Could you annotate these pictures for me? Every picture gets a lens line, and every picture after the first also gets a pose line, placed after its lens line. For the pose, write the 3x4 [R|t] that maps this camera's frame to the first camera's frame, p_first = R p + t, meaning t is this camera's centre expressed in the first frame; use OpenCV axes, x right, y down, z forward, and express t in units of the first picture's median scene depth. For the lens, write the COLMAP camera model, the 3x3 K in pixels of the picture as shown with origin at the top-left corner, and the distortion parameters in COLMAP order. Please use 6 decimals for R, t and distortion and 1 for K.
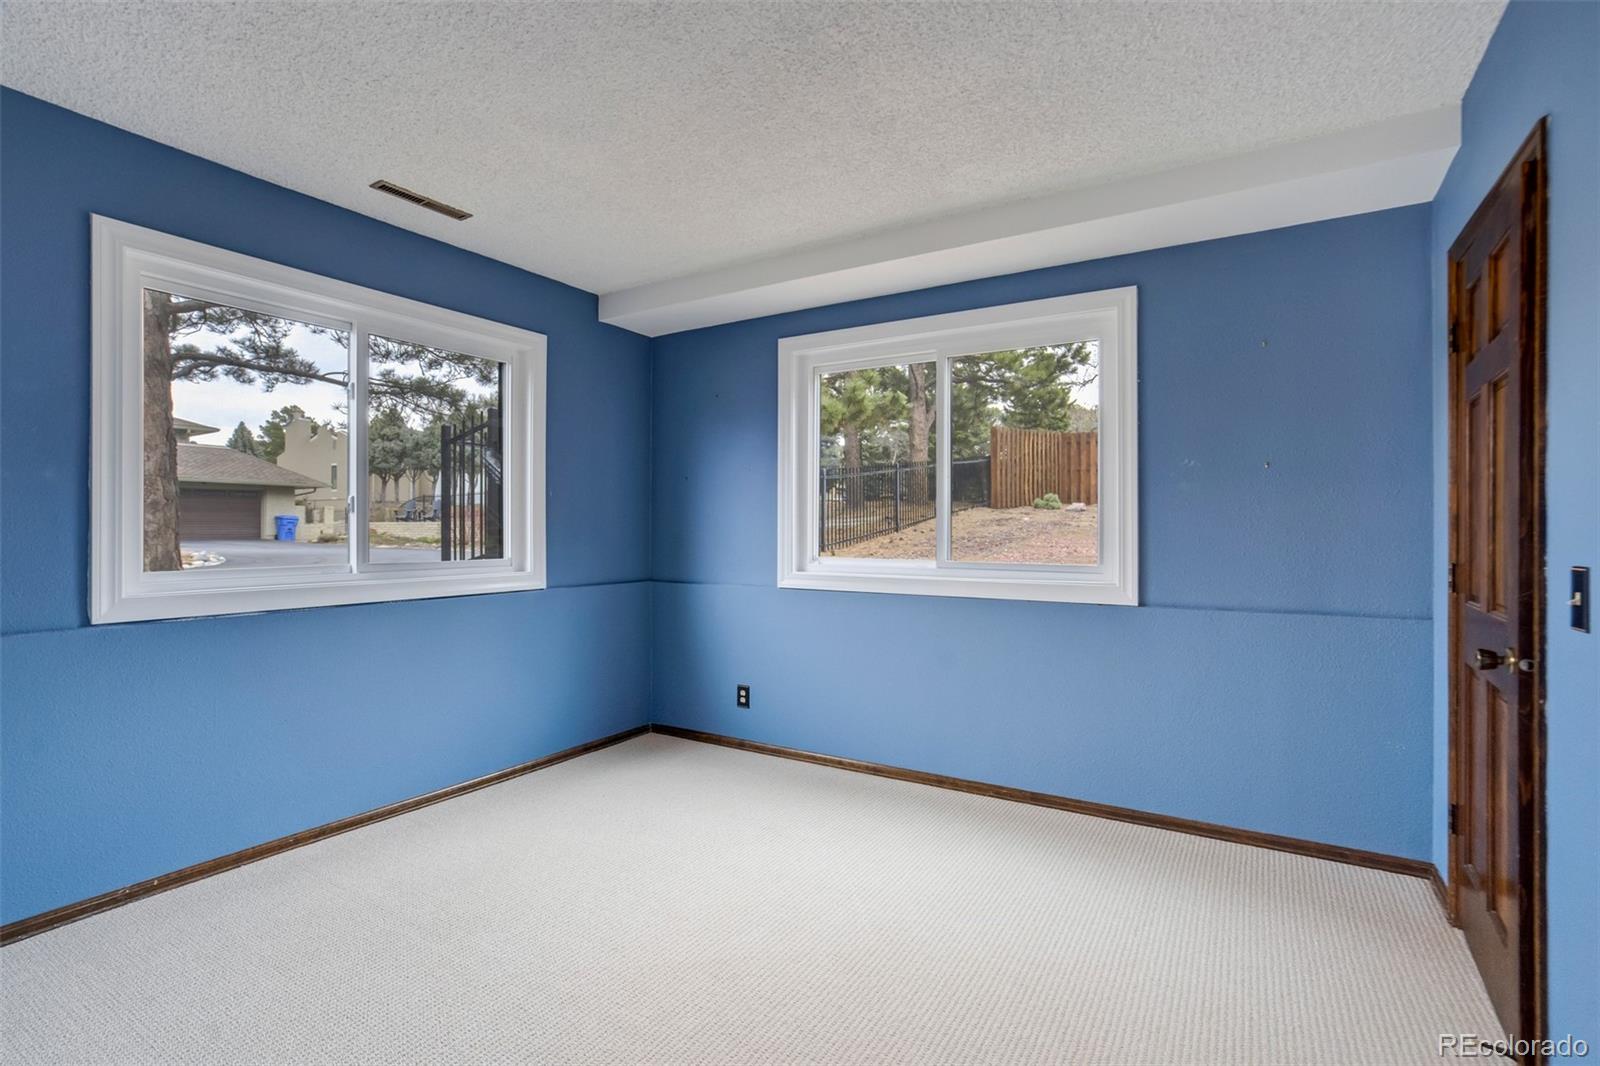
lens RADIAL K [[753.2, 0, 798.4], [0, 753.2, 523.8], [0, 0, 1]] dist [-0.005104, 0.001799]
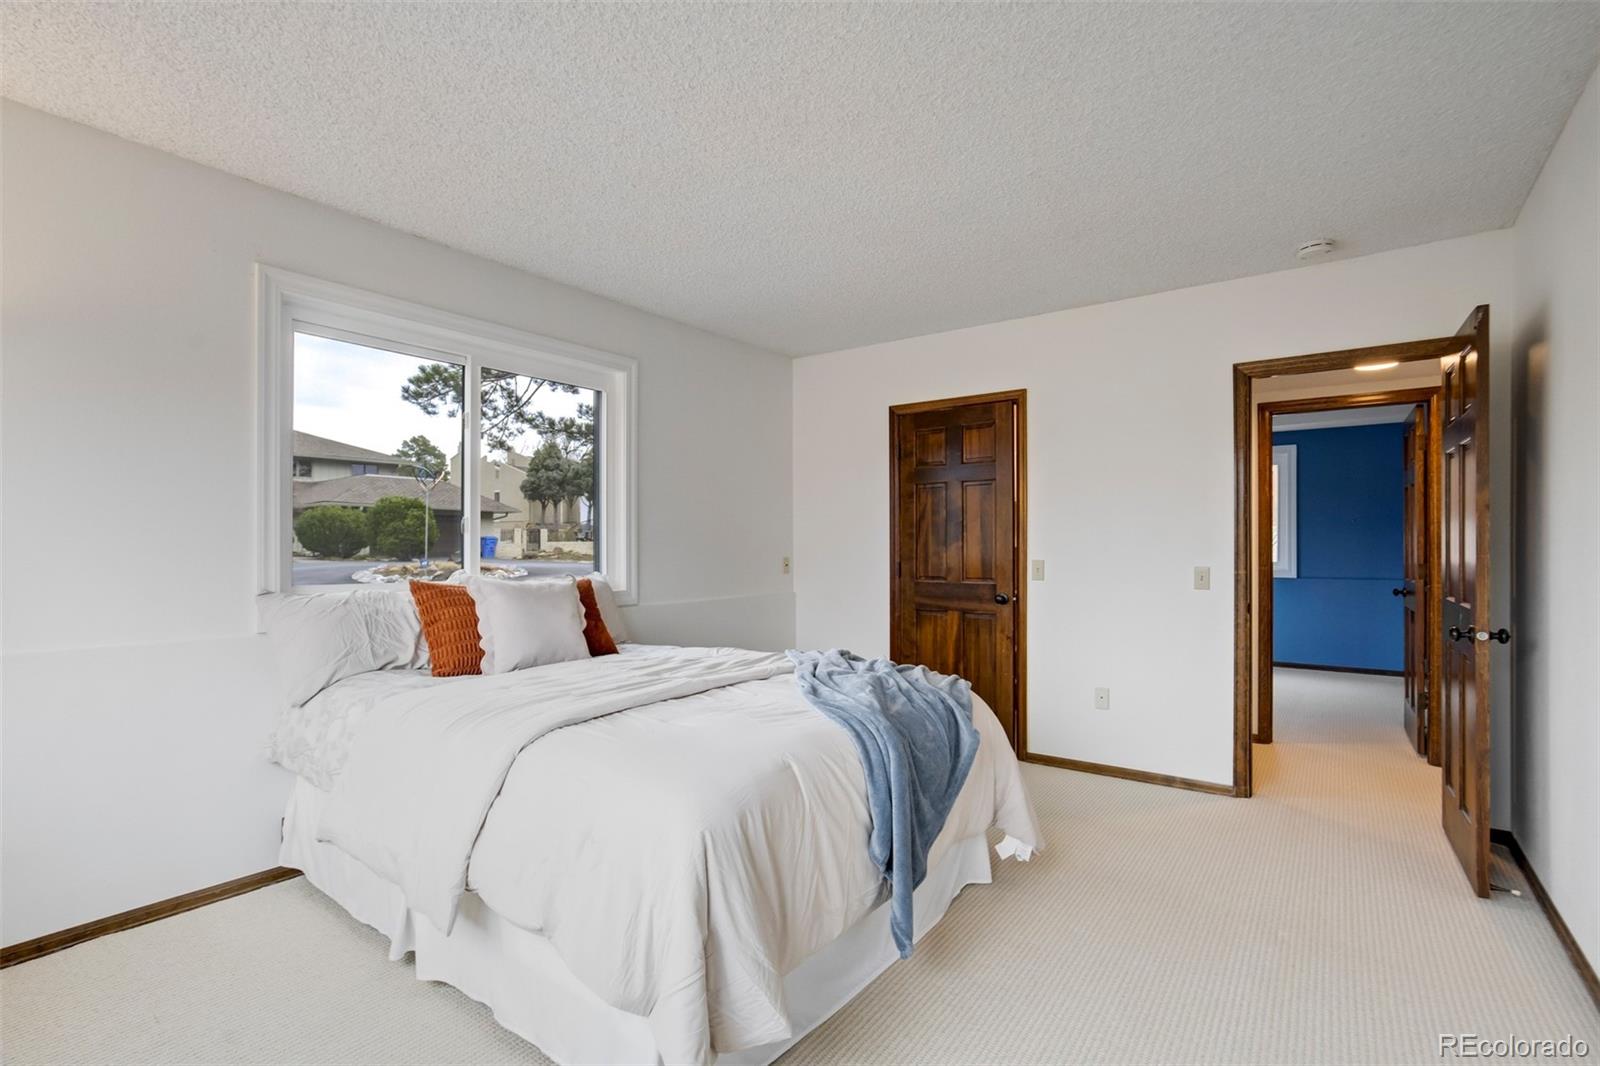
lens RADIAL K [[753.2, 0, 800.9], [0, 753.2, 546.9], [0, 0, 1]] dist [-0.005104, 0.001799]
pose [[0.996709, -0.003935, -0.080966, -0.071584], [0.004587, 0.999958, 0.007873, -0.001191], [0.080932, -0.008219, 0.996686, -0.116693]]
